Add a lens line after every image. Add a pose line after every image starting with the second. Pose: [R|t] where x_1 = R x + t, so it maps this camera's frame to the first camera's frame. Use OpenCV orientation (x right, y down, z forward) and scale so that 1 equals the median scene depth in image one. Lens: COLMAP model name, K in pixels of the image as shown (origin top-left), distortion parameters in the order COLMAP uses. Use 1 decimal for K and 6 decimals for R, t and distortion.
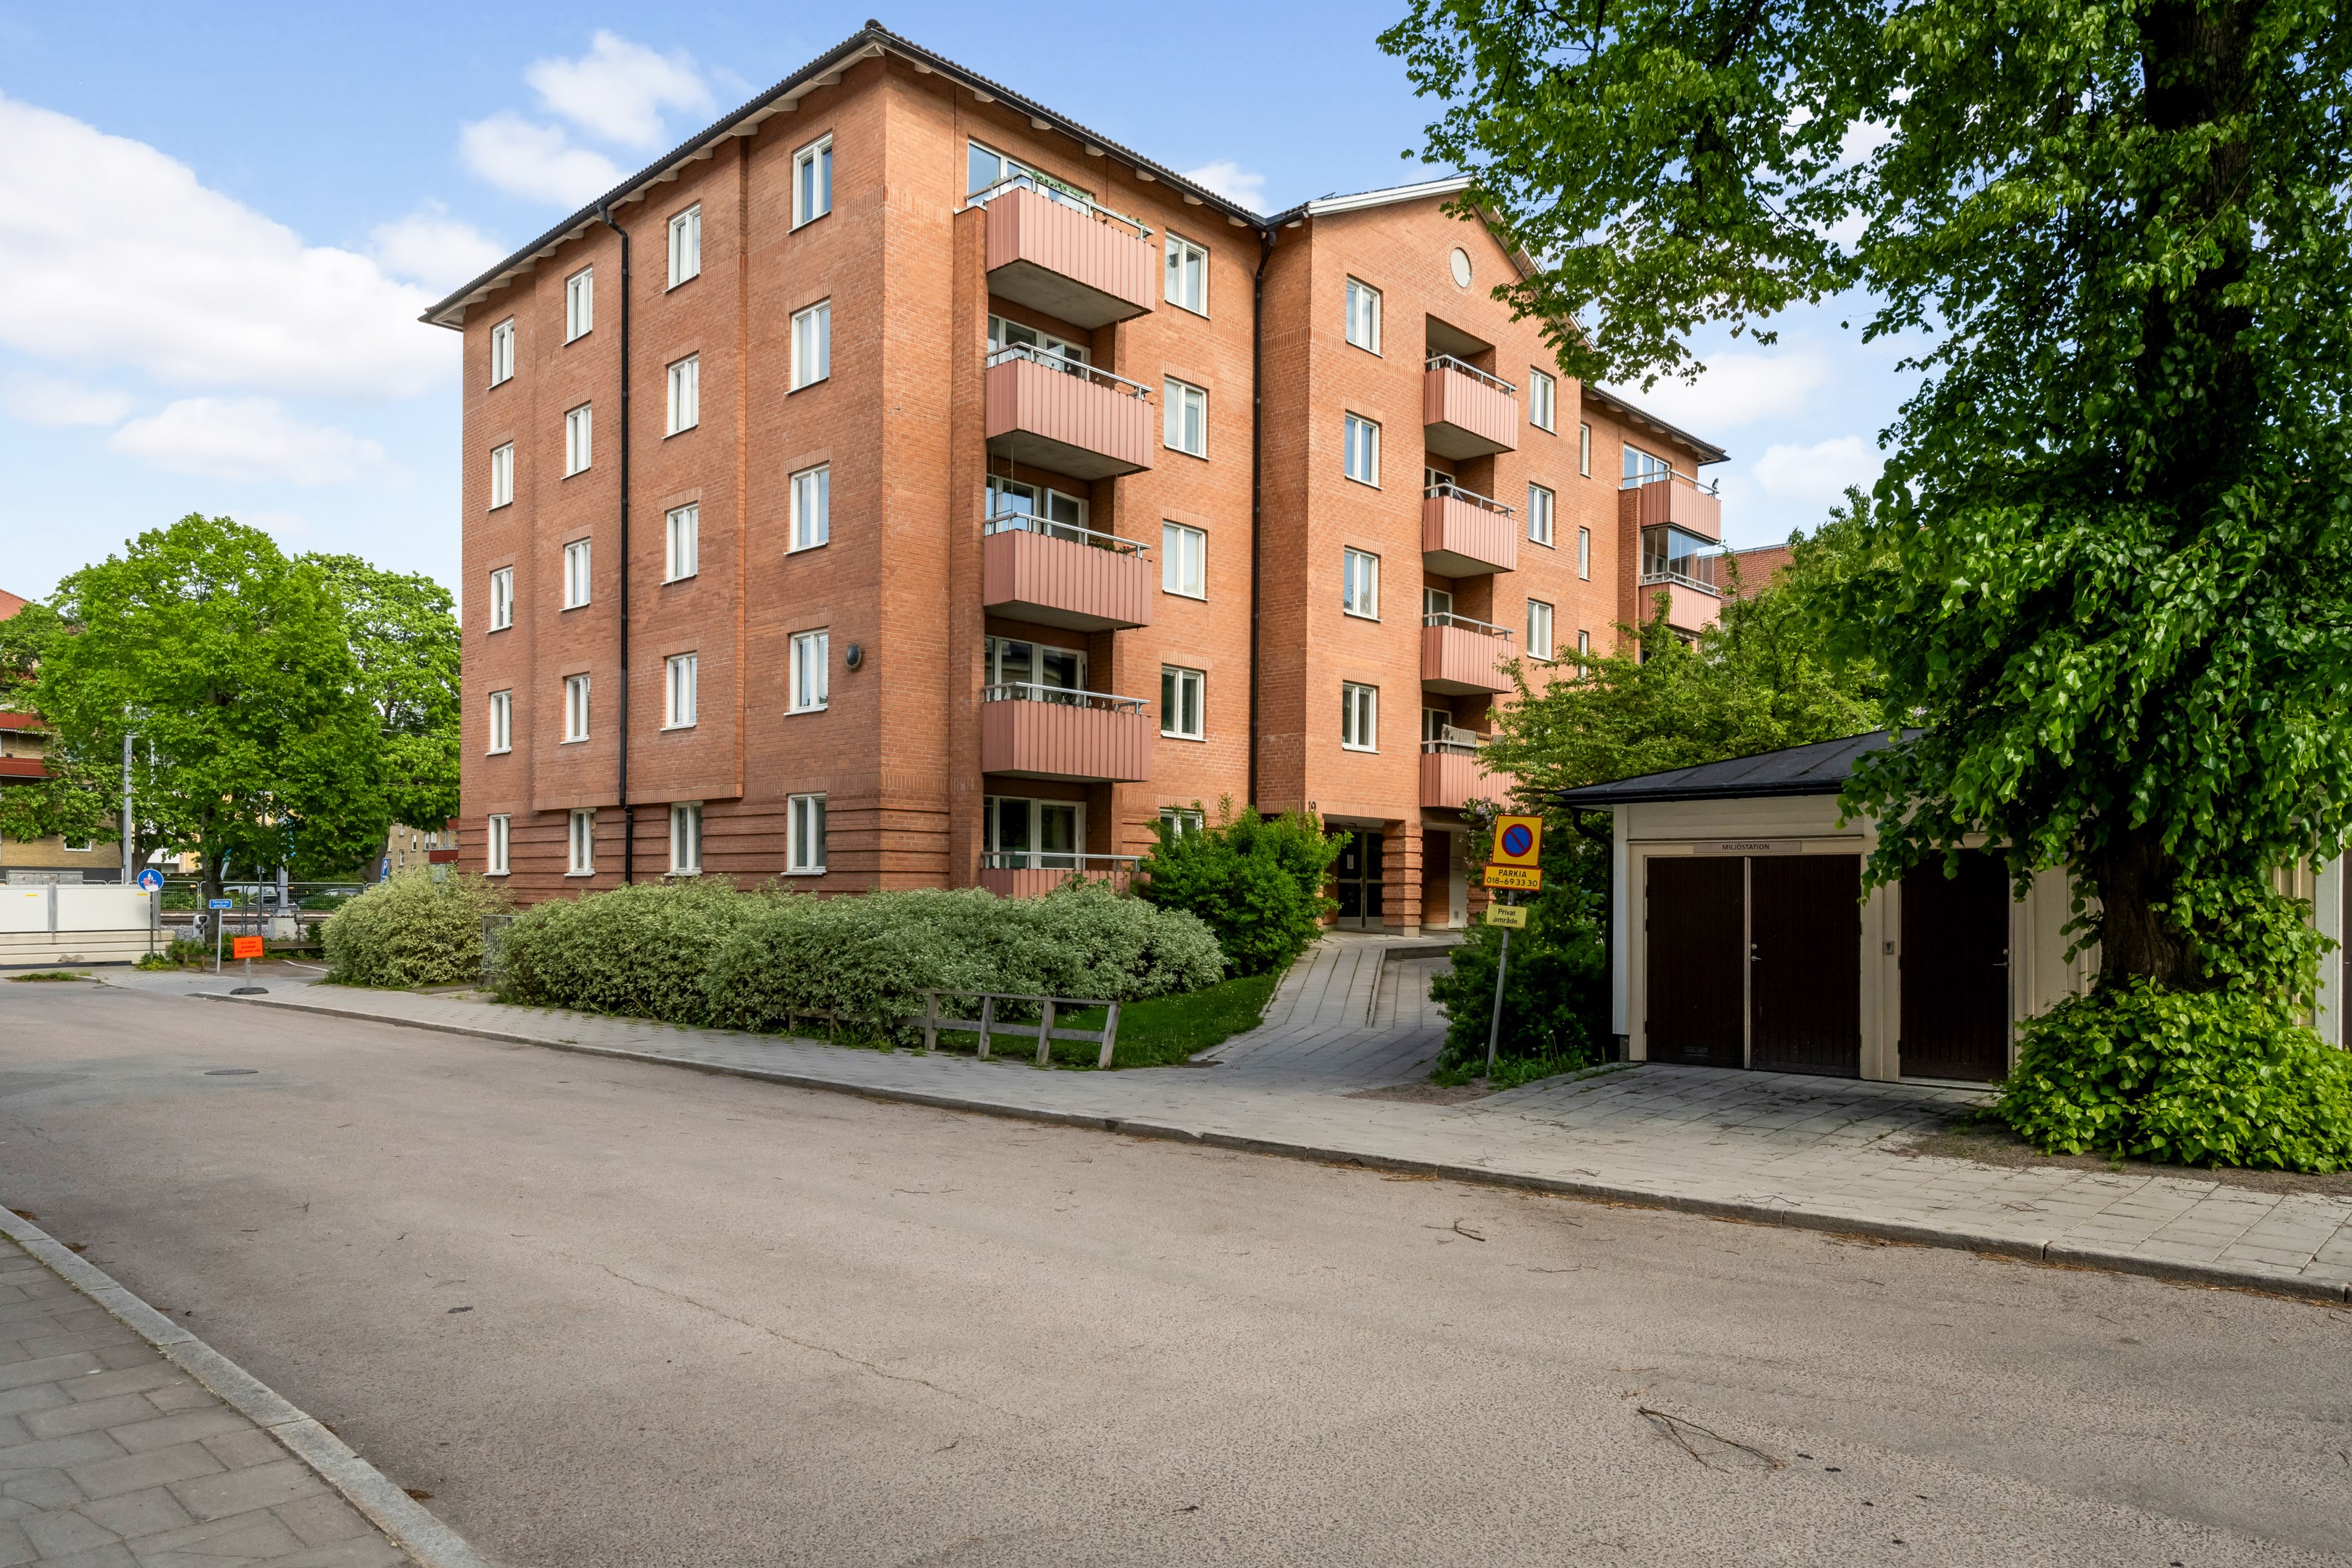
lens RADIAL K [[1565.9, 0, 1176.0], [0, 1565.9, 784.0], [0, 0, 1]] dist [-0.004288, -0.000444]
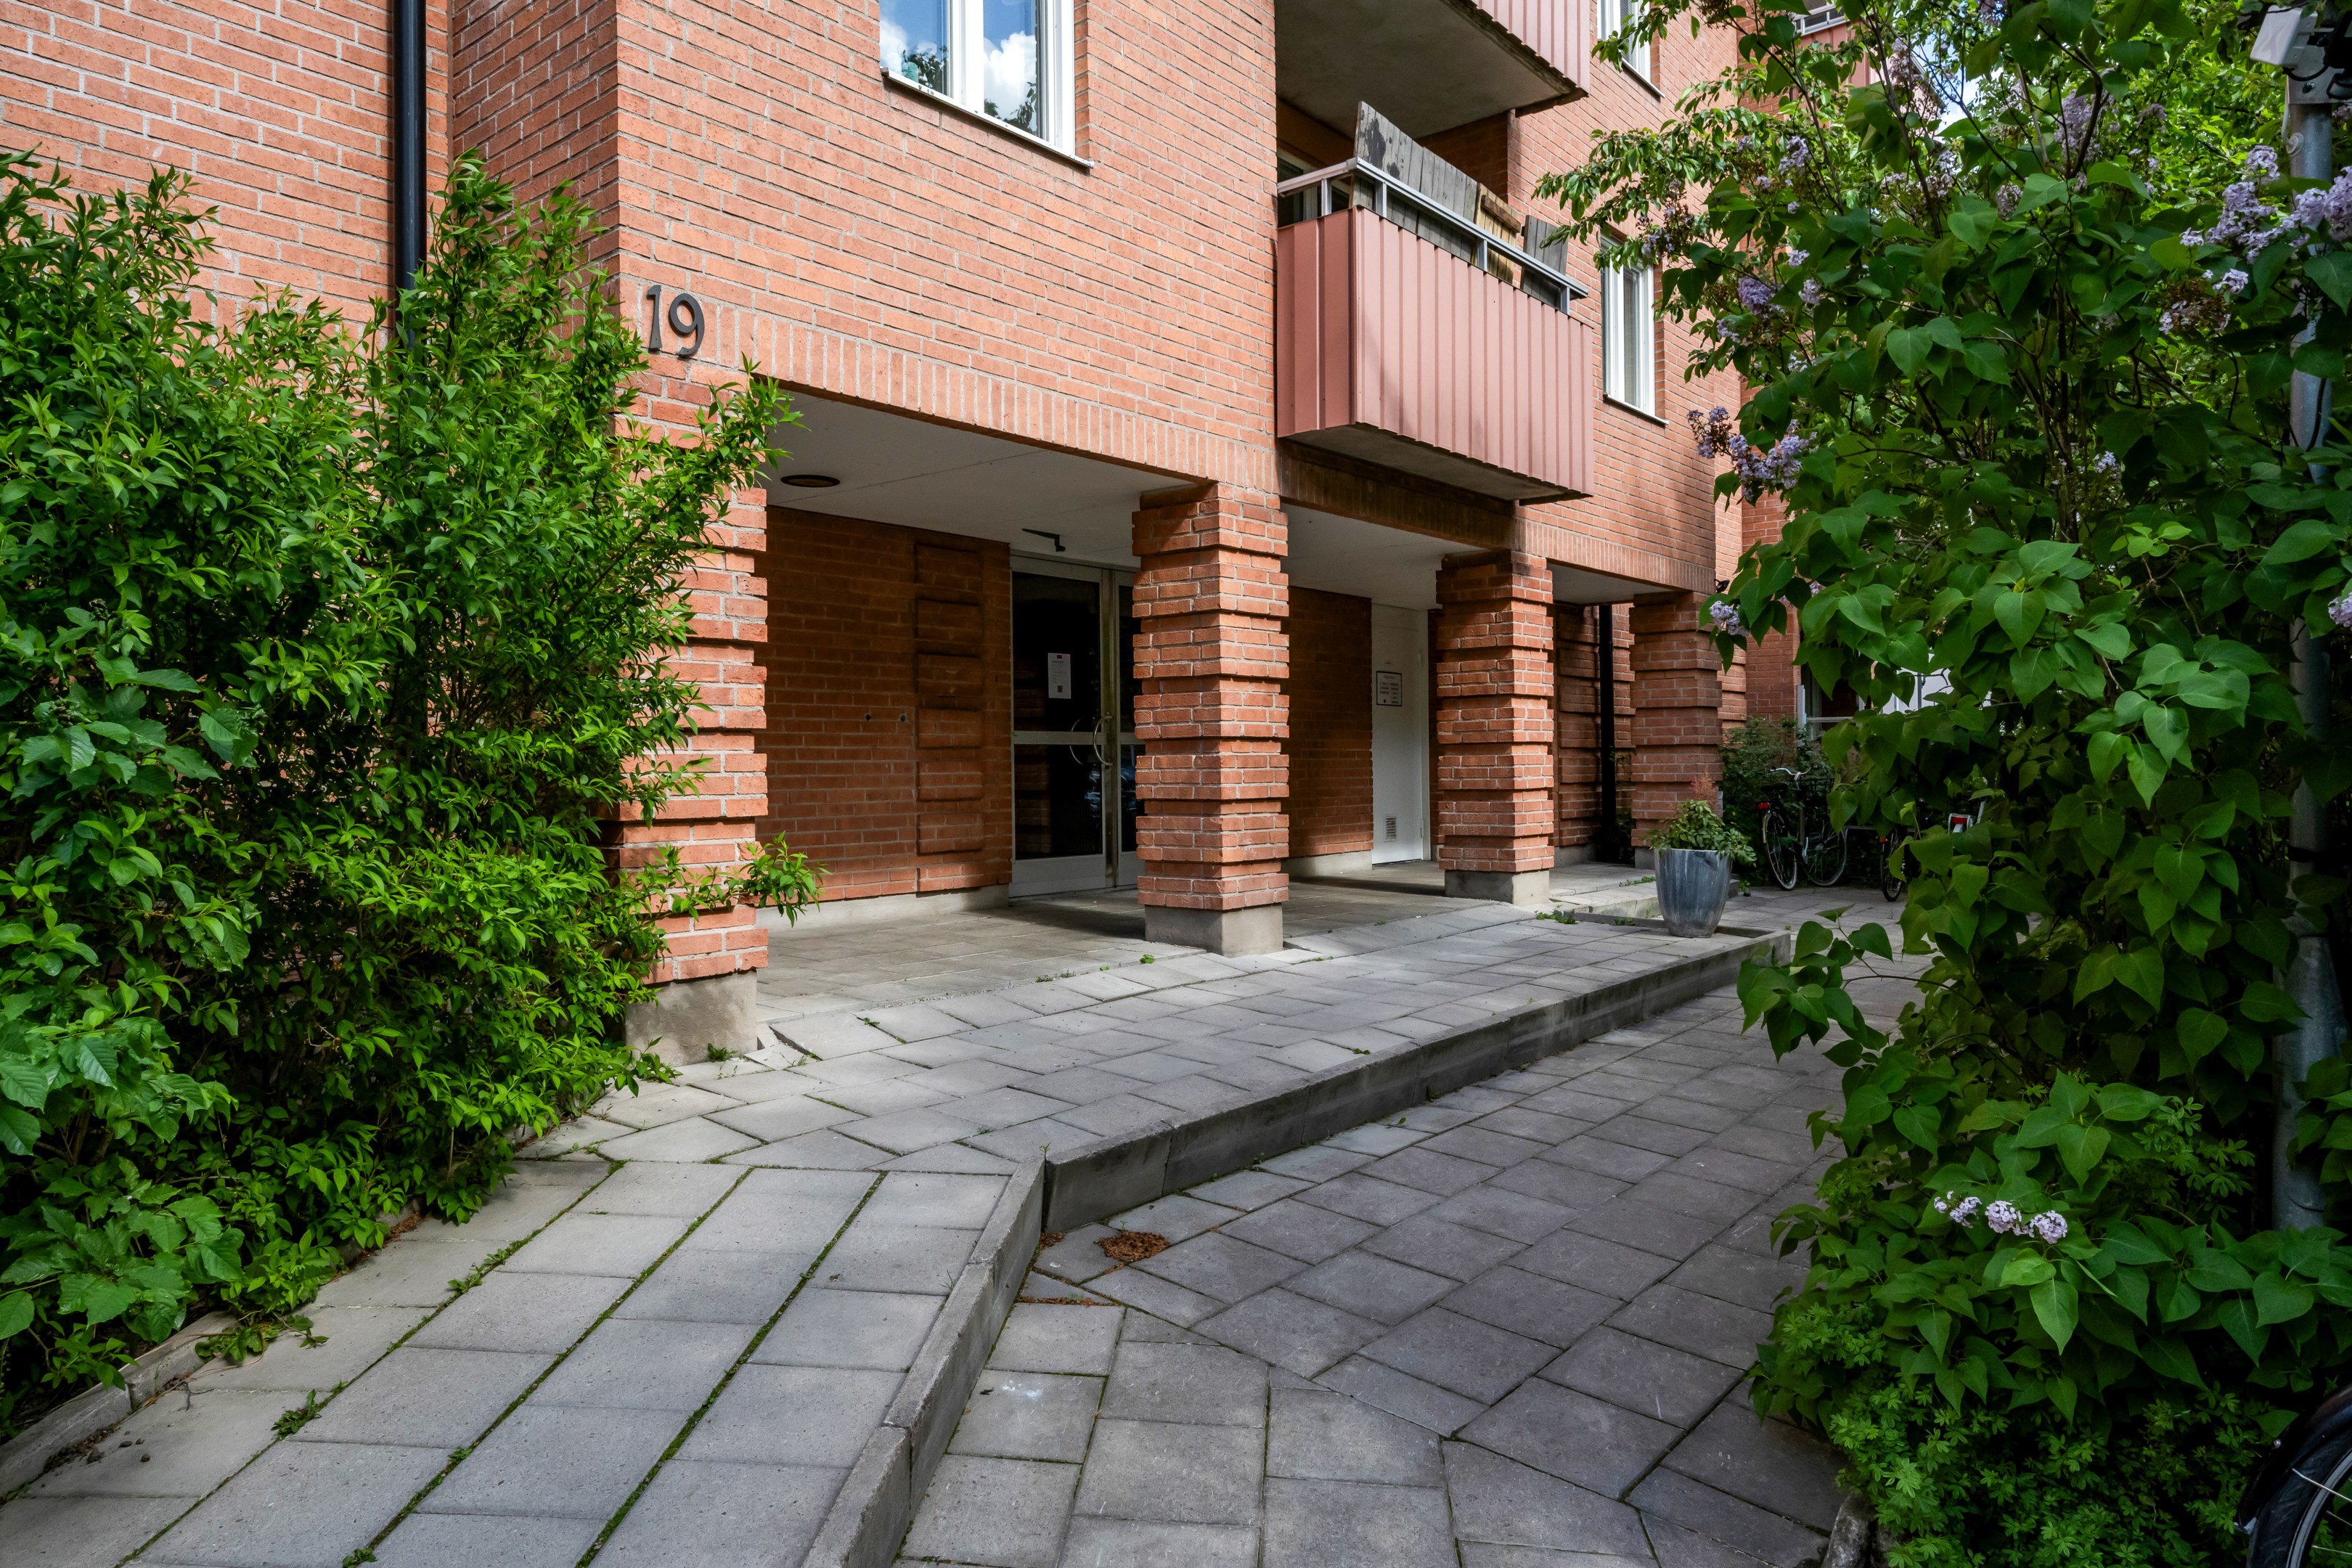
lens RADIAL K [[1565.9, 0, 1176.0], [0, 1565.9, 784.0], [0, 0, 1]] dist [-0.004288, -0.000444]
pose [[0.996041, -0.029749, 0.083771, 0.116622], [0.023669, 0.997076, 0.072654, 0.051895], [-0.085687, -0.070383, 0.993833, 0.744275]]
